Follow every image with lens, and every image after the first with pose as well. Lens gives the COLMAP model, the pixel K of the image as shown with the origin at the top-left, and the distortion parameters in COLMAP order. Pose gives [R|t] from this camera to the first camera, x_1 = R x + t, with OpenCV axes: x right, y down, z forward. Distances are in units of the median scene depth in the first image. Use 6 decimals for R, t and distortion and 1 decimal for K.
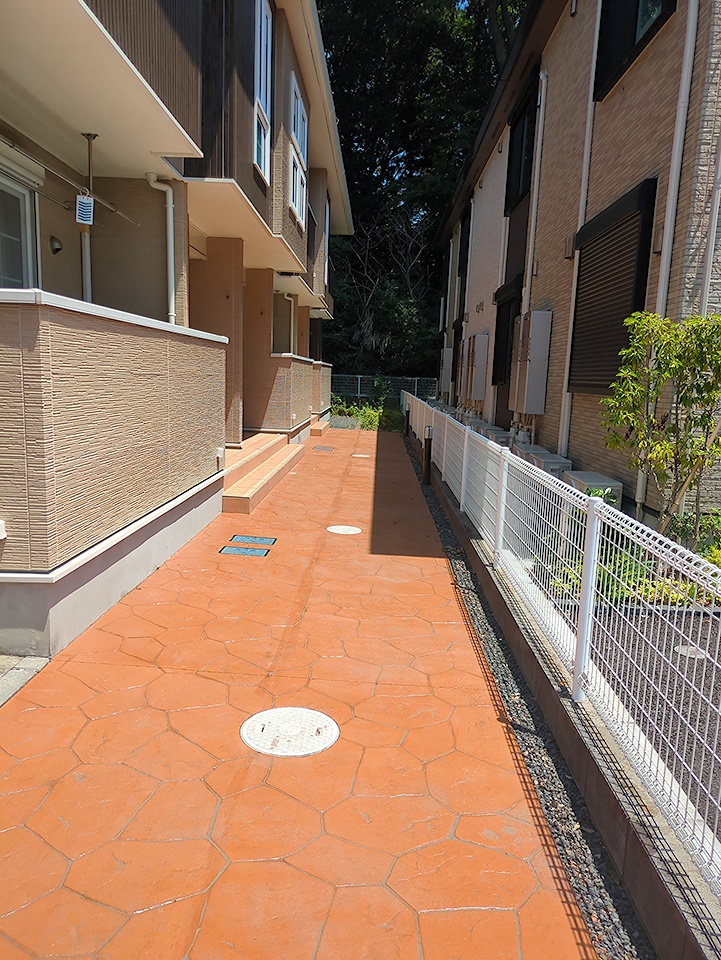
lens RADIAL K [[709.4, 0, 346.1], [0, 709.4, 494.5], [0, 0, 1]] dist [0.029478, -0.006970]
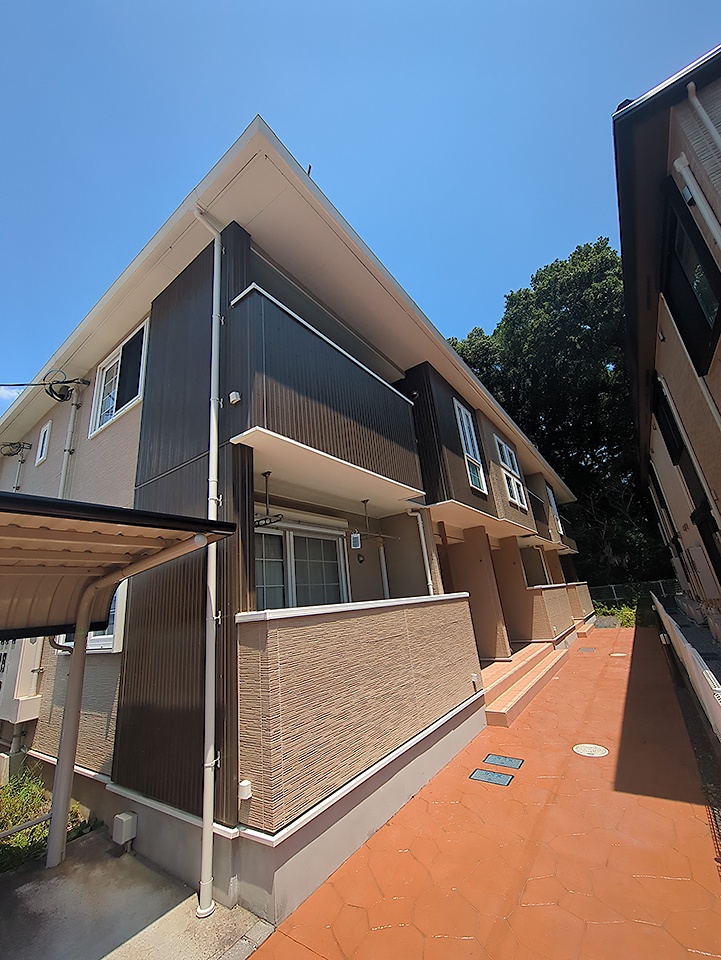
lens RADIAL K [[377.2, 0, 359.1], [0, 377.2, 485.5], [0, 0, 1]] dist [-0.003003, 0.001202]
pose [[0.824014, -0.280473, -0.492276, 0.103909], [0.034623, 0.892176, -0.450360, -0.067259], [0.565510, 0.354059, 0.744876, 0.175854]]
